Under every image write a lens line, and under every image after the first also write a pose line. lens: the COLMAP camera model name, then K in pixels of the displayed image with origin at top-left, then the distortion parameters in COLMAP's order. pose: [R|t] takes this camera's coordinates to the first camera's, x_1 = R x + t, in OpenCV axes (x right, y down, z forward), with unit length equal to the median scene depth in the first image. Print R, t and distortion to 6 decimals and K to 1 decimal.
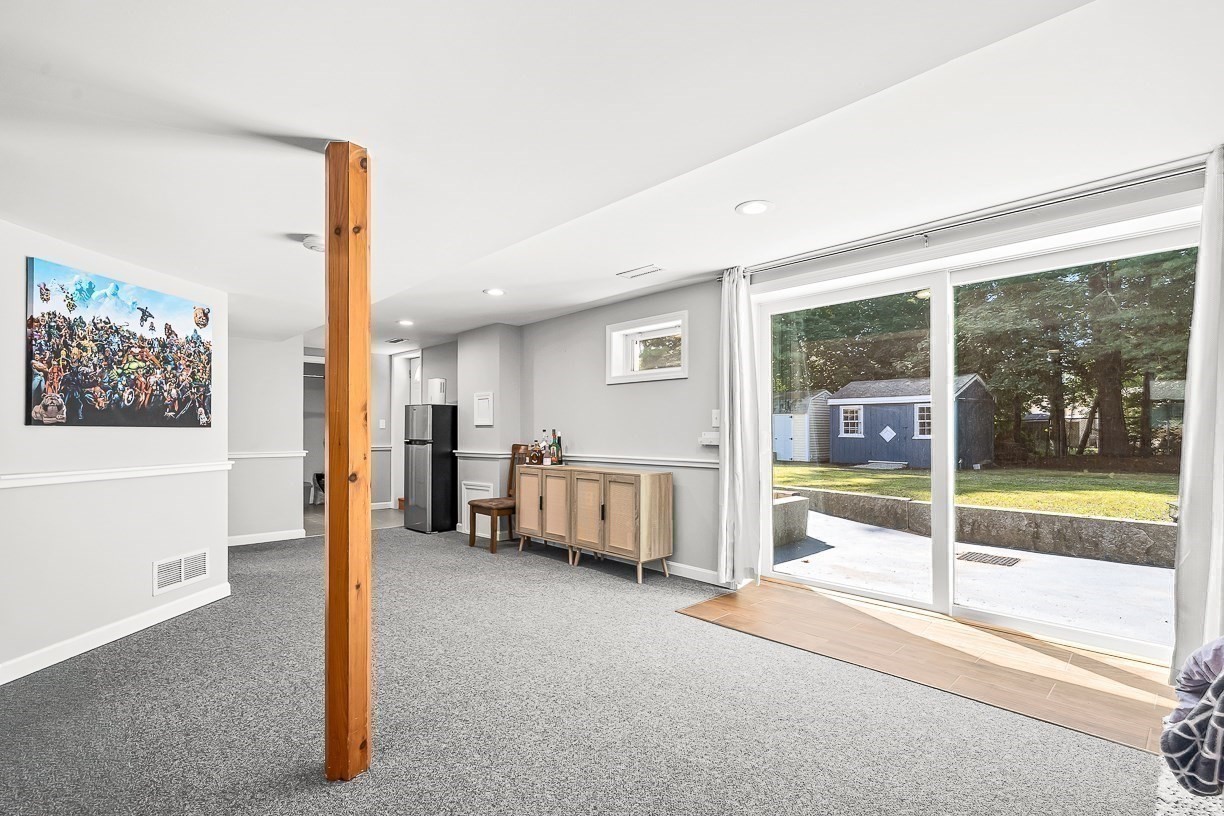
lens RADIAL K [[570.2, 0, 610.9], [0, 570.2, 434.9], [0, 0, 1]] dist [0.003745, -0.001957]
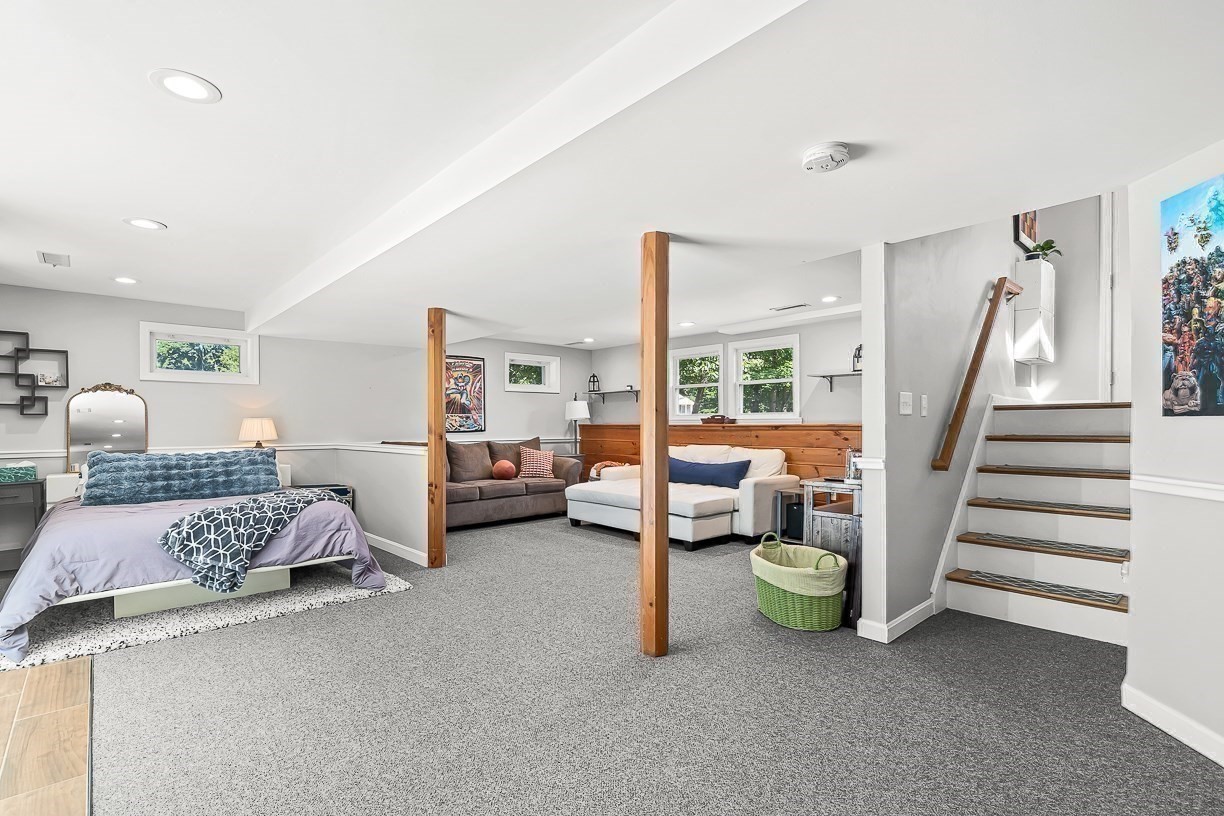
lens RADIAL K [[570.2, 0, 598.2], [0, 570.2, 429.7], [0, 0, 1]] dist [0.003745, -0.001957]
pose [[-0.999522, -0.000085, 0.030908, -0.251348], [0.000433, 0.999860, 0.016752, -0.011080], [-0.030905, 0.016758, -0.999382, 1.736419]]
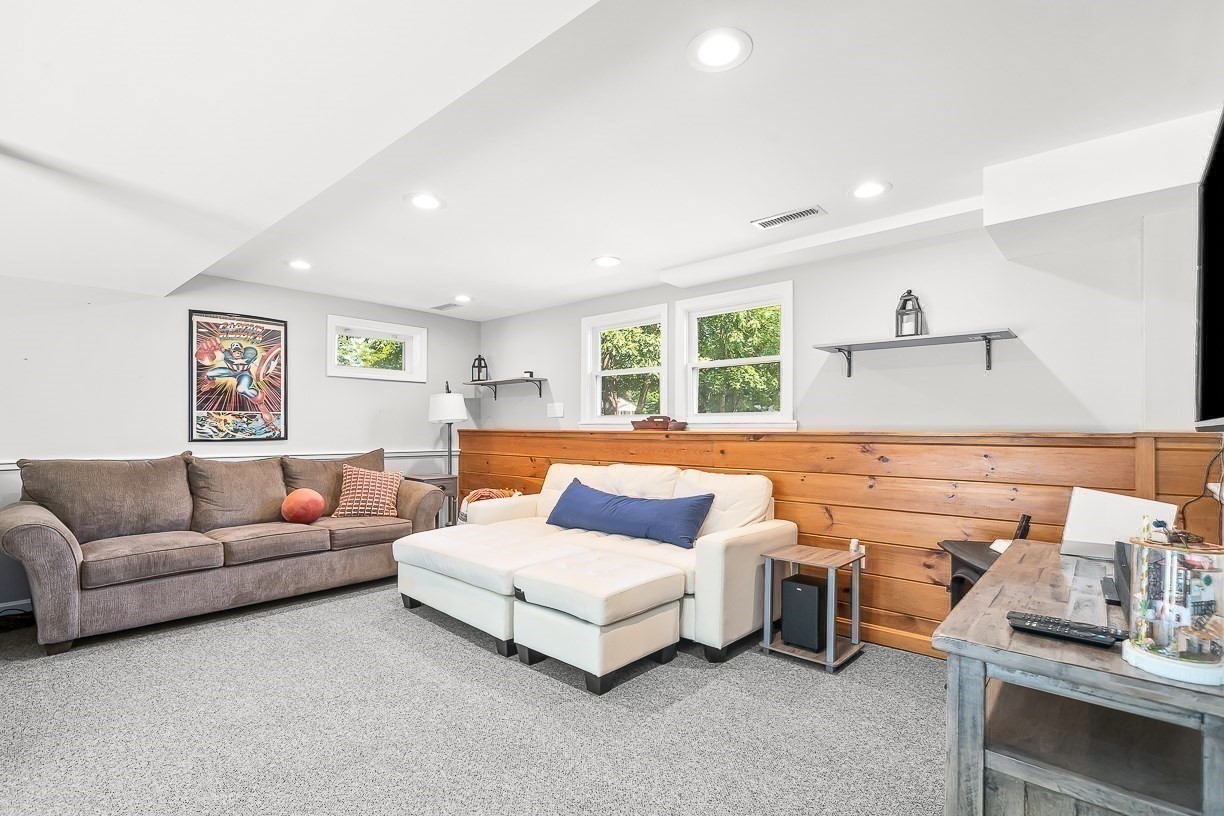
lens RADIAL K [[570.2, 0, 606.1], [0, 570.2, 428.1], [0, 0, 1]] dist [0.003745, -0.001957]
pose [[-0.997160, -0.007093, -0.074980, -0.431212], [-0.007325, 0.999969, 0.002811, -0.003959], [0.074958, 0.003353, -0.997181, 0.802537]]
